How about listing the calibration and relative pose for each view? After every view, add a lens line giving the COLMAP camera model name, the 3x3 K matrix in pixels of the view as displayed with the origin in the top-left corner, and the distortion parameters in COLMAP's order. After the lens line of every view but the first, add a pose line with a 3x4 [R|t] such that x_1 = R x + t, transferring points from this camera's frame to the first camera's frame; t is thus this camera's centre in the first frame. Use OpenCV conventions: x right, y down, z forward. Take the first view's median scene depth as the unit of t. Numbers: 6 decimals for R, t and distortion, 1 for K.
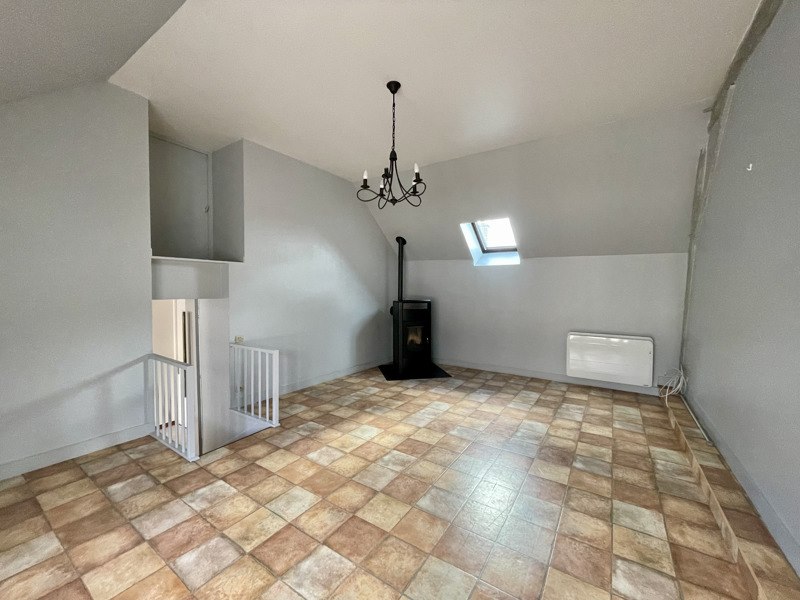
lens RADIAL K [[322.4, 0, 397.6], [0, 322.4, 304.0], [0, 0, 1]] dist [-0.003335, 0.000021]
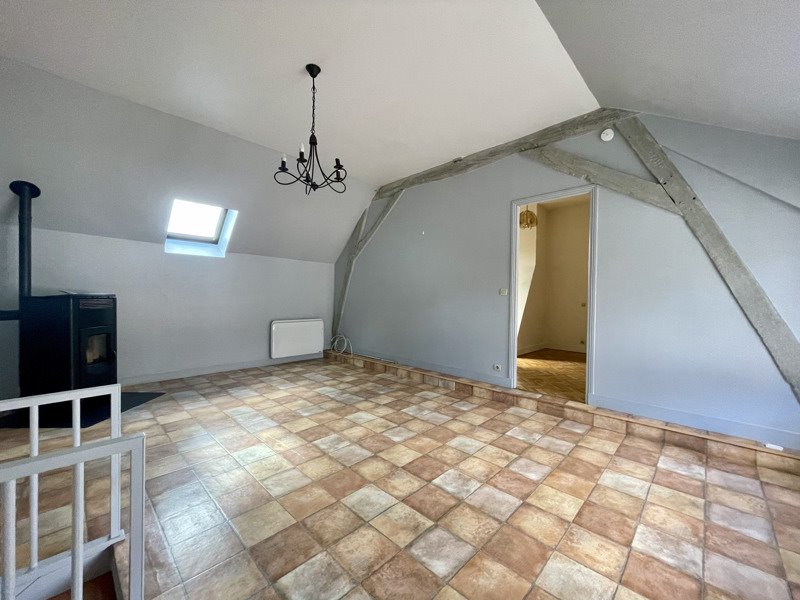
lens RADIAL K [[322.4, 0, 399.3], [0, 322.4, 300.6], [0, 0, 1]] dist [-0.003335, 0.000021]
pose [[0.181445, -0.017977, 0.983237, -0.930104], [0.032986, 0.999382, 0.012185, 0.021918], [-0.982848, 0.030222, 0.181926, 0.558395]]
